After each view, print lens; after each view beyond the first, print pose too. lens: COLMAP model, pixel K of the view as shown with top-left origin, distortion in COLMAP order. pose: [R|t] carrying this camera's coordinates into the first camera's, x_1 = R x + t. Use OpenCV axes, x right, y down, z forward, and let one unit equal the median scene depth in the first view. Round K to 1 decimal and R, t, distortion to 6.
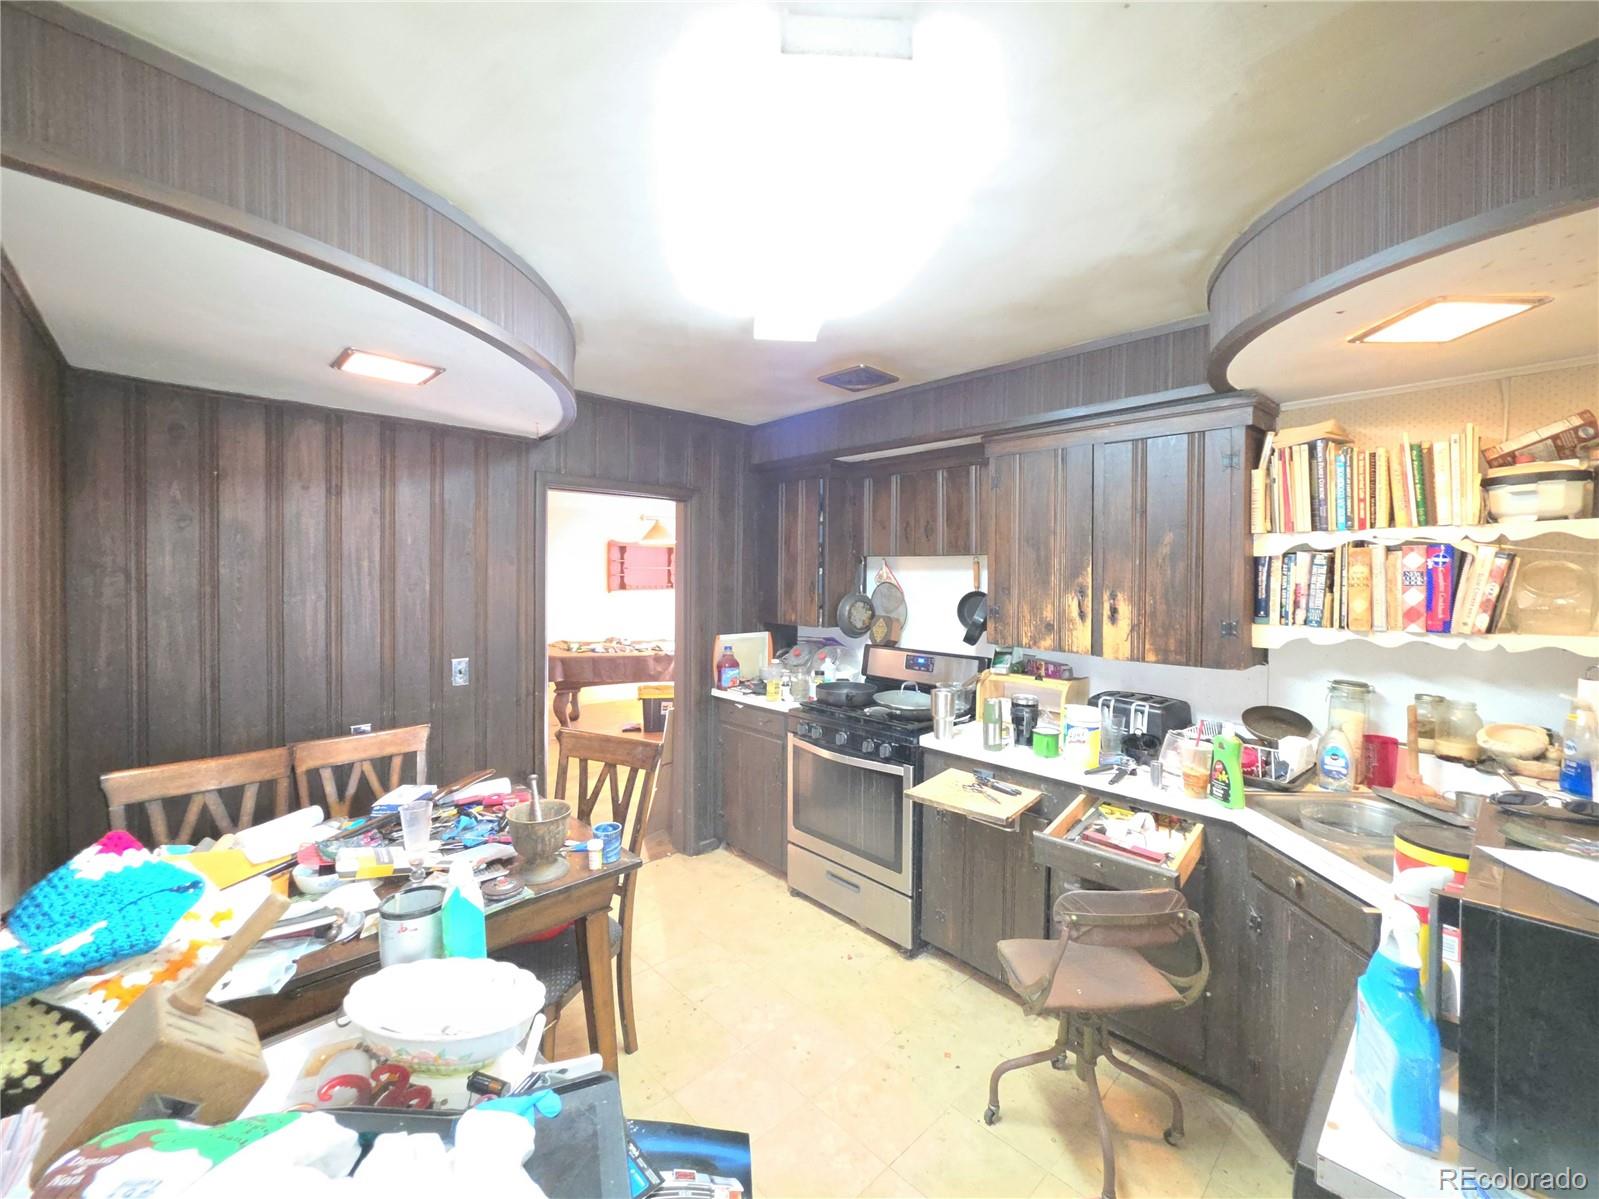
lens RADIAL K [[661.4, 0, 791.8], [0, 661.4, 583.8], [0, 0, 1]] dist [-0.001538, 0.000063]
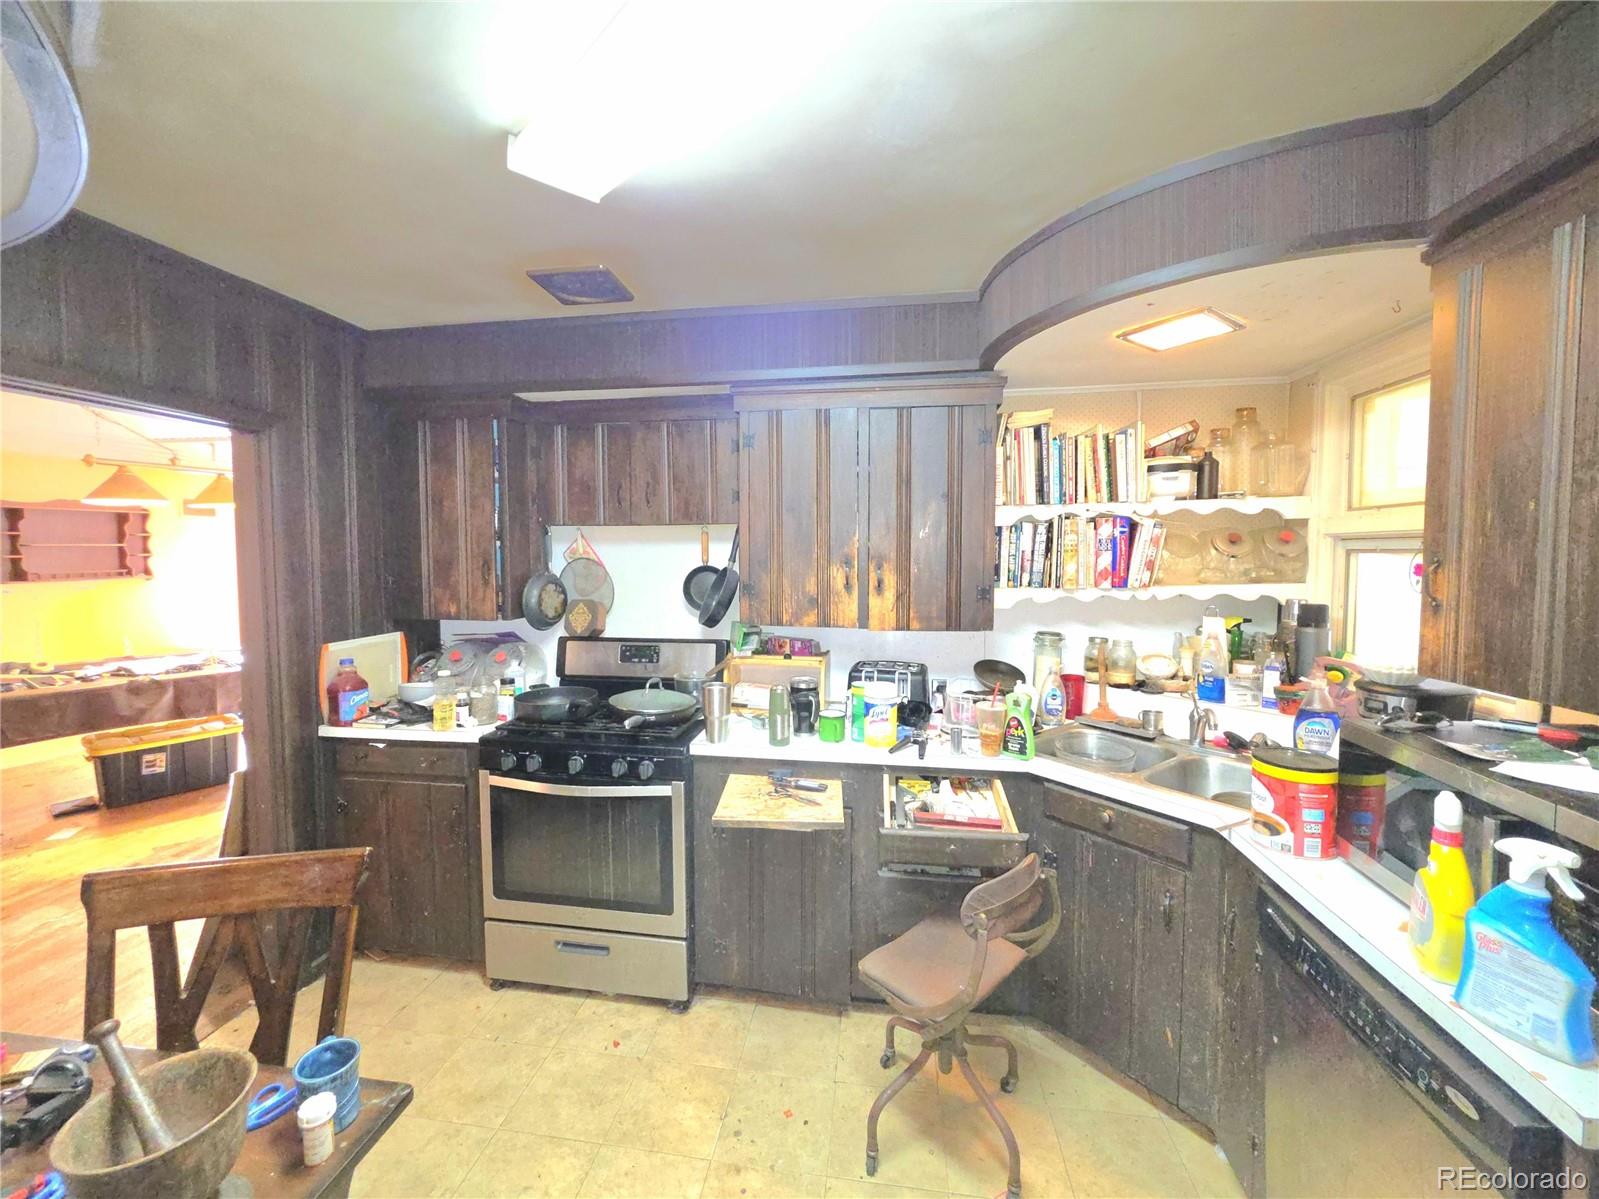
lens RADIAL K [[661.4, 0, 791.8], [0, 661.4, 583.8], [0, 0, 1]] dist [-0.001538, 0.000063]
pose [[0.788168, -0.042506, 0.613990, -0.195372], [0.020688, 0.998878, 0.042595, 0.000062], [-0.615112, -0.020870, 0.788163, 0.269453]]
